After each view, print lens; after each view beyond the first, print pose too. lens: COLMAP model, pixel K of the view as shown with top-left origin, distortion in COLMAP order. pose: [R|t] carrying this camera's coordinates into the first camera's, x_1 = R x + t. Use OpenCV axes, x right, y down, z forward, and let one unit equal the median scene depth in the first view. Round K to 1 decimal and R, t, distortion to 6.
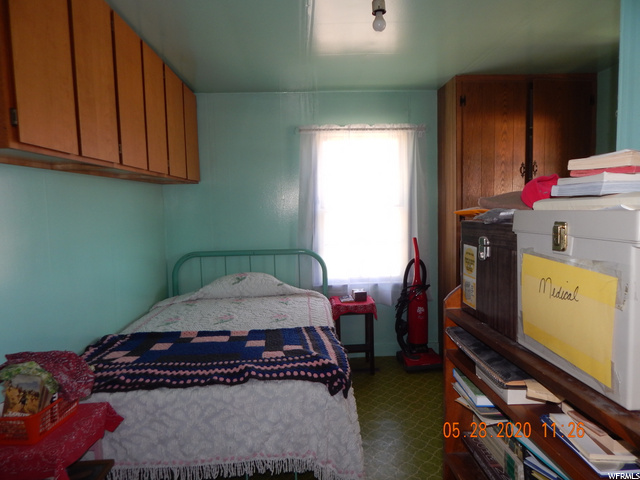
lens RADIAL K [[424.4, 0, 321.3], [0, 424.4, 237.8], [0, 0, 1]] dist [0.003466, -0.000720]
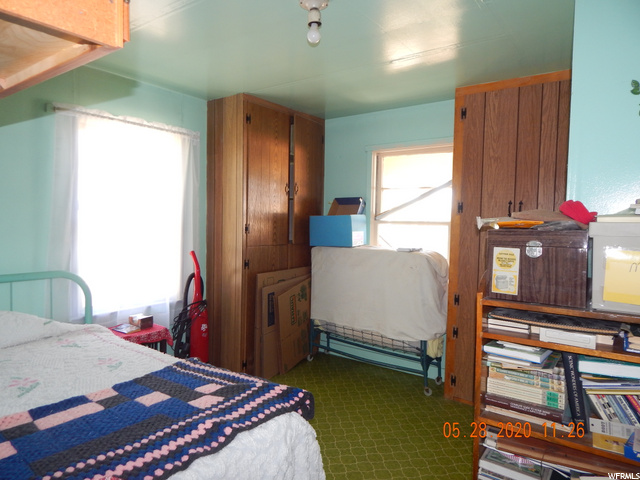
lens RADIAL K [[424.4, 0, 321.3], [0, 424.4, 237.8], [0, 0, 1]] dist [0.003466, -0.000720]
pose [[0.630978, -0.000908, 0.775800, -0.363819], [0.029061, 0.999325, -0.022467, -0.000148], [-0.775256, 0.036722, 0.630578, 0.210159]]
